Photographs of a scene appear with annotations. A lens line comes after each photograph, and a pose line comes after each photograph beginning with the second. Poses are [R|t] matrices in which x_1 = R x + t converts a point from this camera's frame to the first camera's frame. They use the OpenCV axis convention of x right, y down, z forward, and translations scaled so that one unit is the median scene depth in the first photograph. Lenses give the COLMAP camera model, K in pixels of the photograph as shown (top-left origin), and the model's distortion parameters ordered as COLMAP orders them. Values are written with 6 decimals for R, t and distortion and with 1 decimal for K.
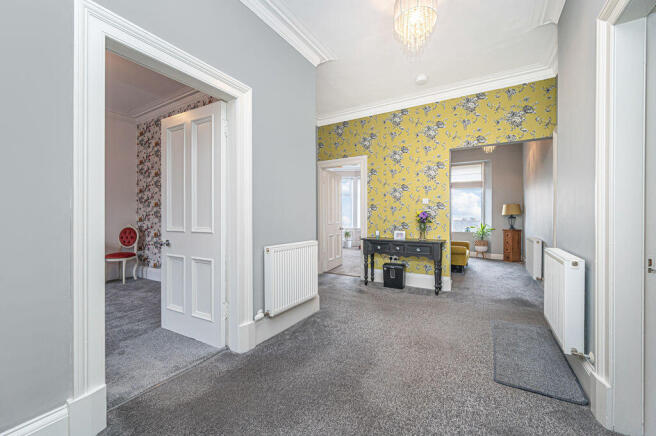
lens RADIAL K [[263.3, 0, 324.7], [0, 263.3, 215.4], [0, 0, 1]] dist [0.000773, -0.000099]
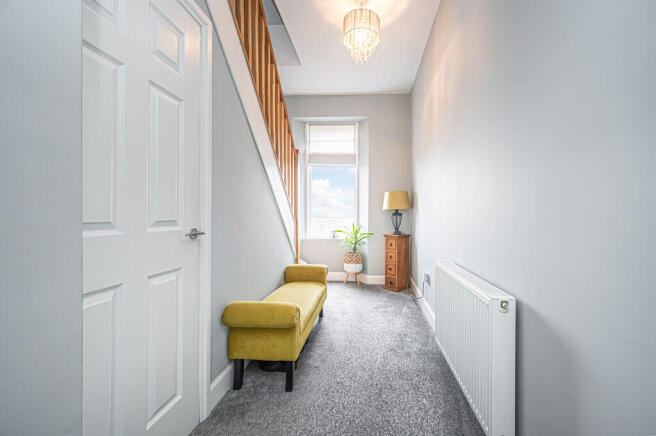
lens RADIAL K [[263.3, 0, 329.9], [0, 263.3, 214.9], [0, 0, 1]] dist [0.000773, -0.000099]
pose [[0.924070, 0.002265, 0.382216, 0.330733], [-0.005076, 0.999967, 0.006345, 0.006156], [-0.382189, -0.007804, 0.924051, 0.490201]]
